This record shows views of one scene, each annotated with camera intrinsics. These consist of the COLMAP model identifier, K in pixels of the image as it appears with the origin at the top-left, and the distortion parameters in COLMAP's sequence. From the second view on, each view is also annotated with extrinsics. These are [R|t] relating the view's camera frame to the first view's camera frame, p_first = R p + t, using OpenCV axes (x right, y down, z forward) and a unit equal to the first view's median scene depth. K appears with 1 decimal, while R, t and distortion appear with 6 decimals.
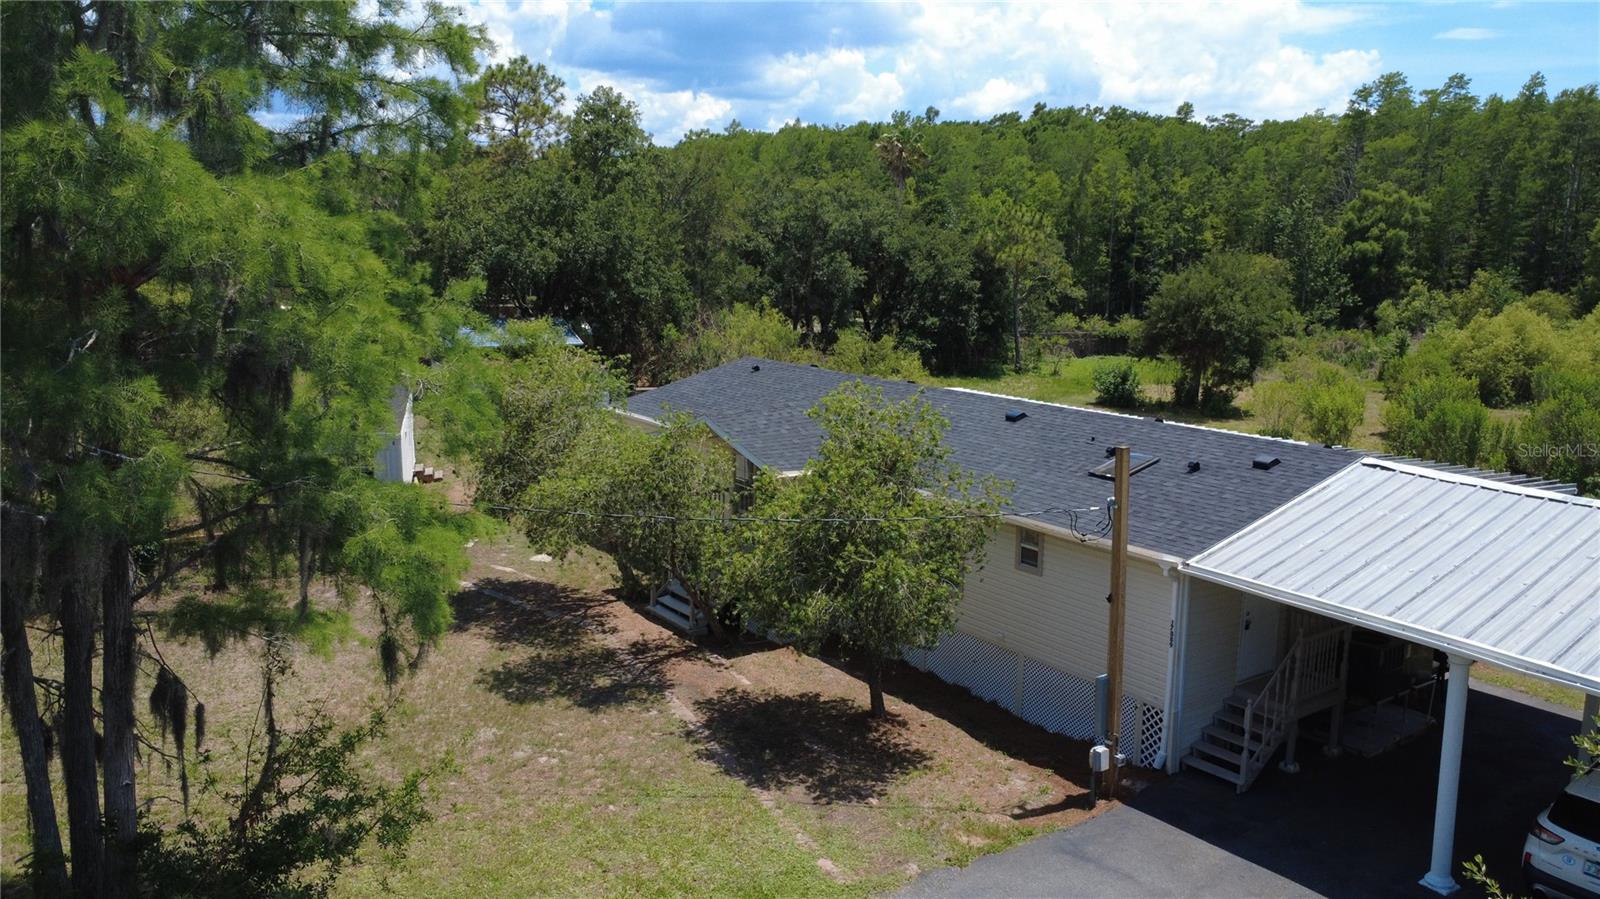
lens RADIAL K [[1229.4, 0, 800.0], [0, 1229.4, 449.5], [0, 0, 1]] dist [-0.005130, -0.000173]
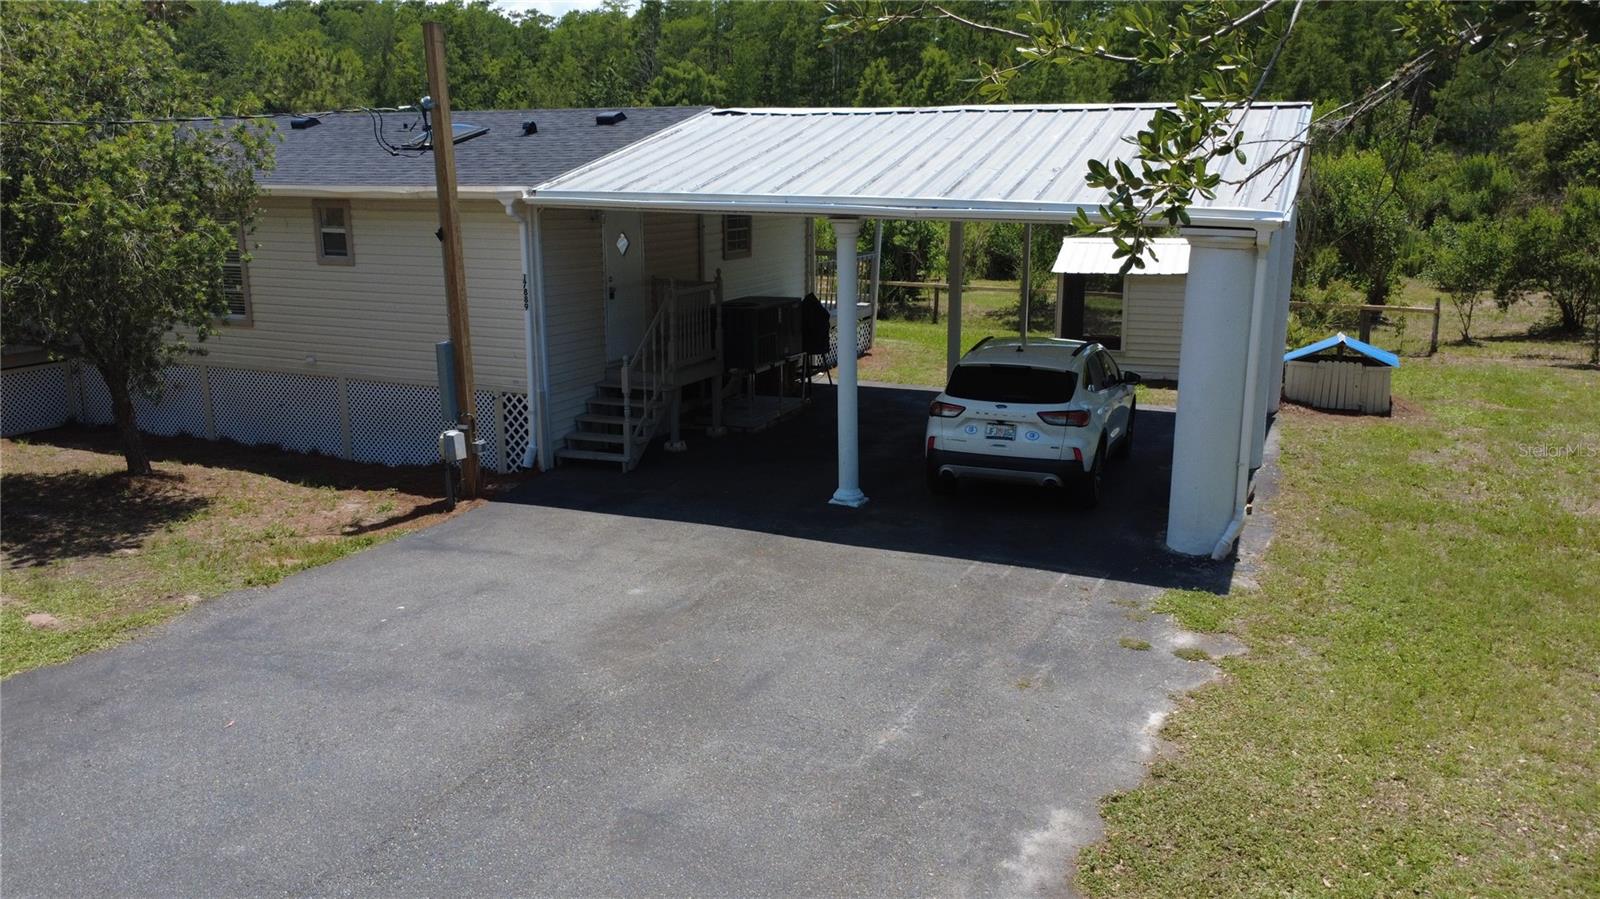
lens RADIAL K [[1195.5, 0, 800.0], [0, 1195.5, 449.5], [0, 0, 1]] dist [0.052375, -0.082280]
pose [[0.860581, -0.119425, 0.495115, 0.053343], [0.100803, 0.992829, 0.064268, 0.214692], [-0.499239, -0.005399, 0.866447, 0.219136]]
